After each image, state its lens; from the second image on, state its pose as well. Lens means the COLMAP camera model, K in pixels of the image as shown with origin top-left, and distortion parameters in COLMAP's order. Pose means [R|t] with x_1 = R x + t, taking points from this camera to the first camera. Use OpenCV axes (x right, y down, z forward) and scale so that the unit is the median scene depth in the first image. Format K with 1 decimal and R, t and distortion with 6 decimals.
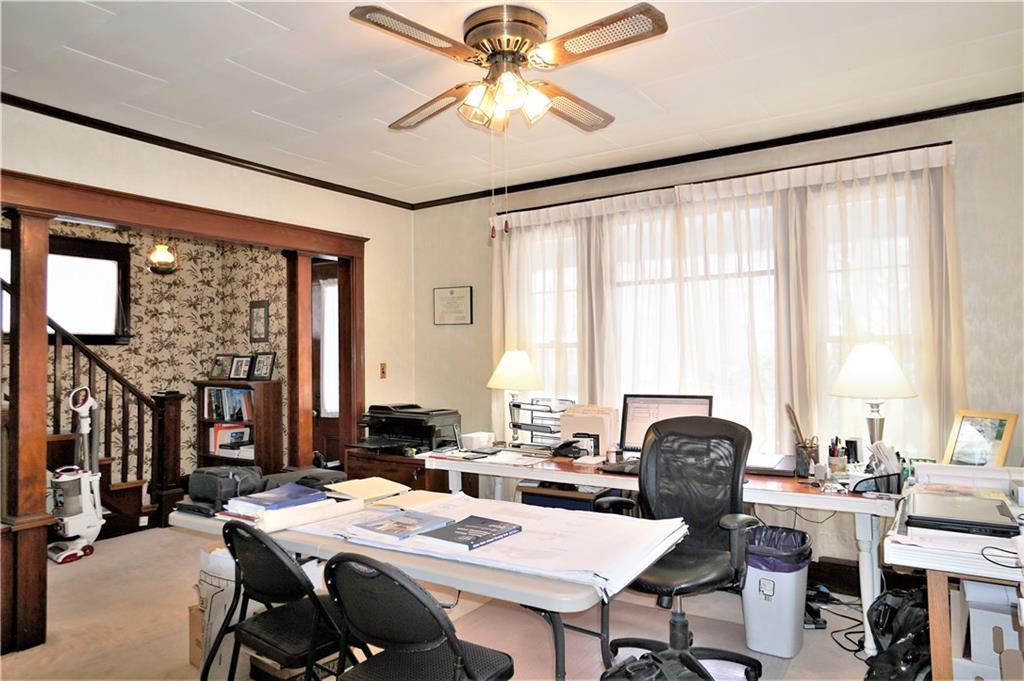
lens RADIAL K [[621.0, 0, 509.5], [0, 621.0, 336.4], [0, 0, 1]] dist [-0.018467, -0.000975]
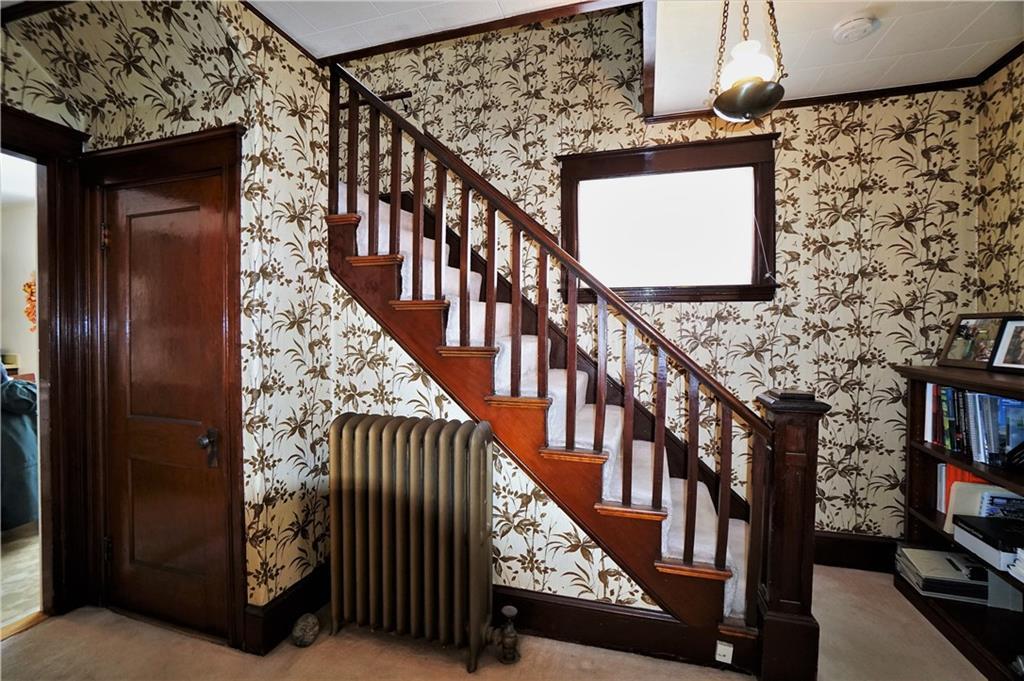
lens RADIAL K [[456.4, 0, 490.4], [0, 456.4, 338.7], [0, 0, 1]] dist [-0.026424, 0.004311]
pose [[0.252484, 0.029034, -0.967165, -0.238585], [0.024469, 0.999038, 0.036379, 0.027129], [0.967292, -0.032851, 0.251531, 0.579377]]
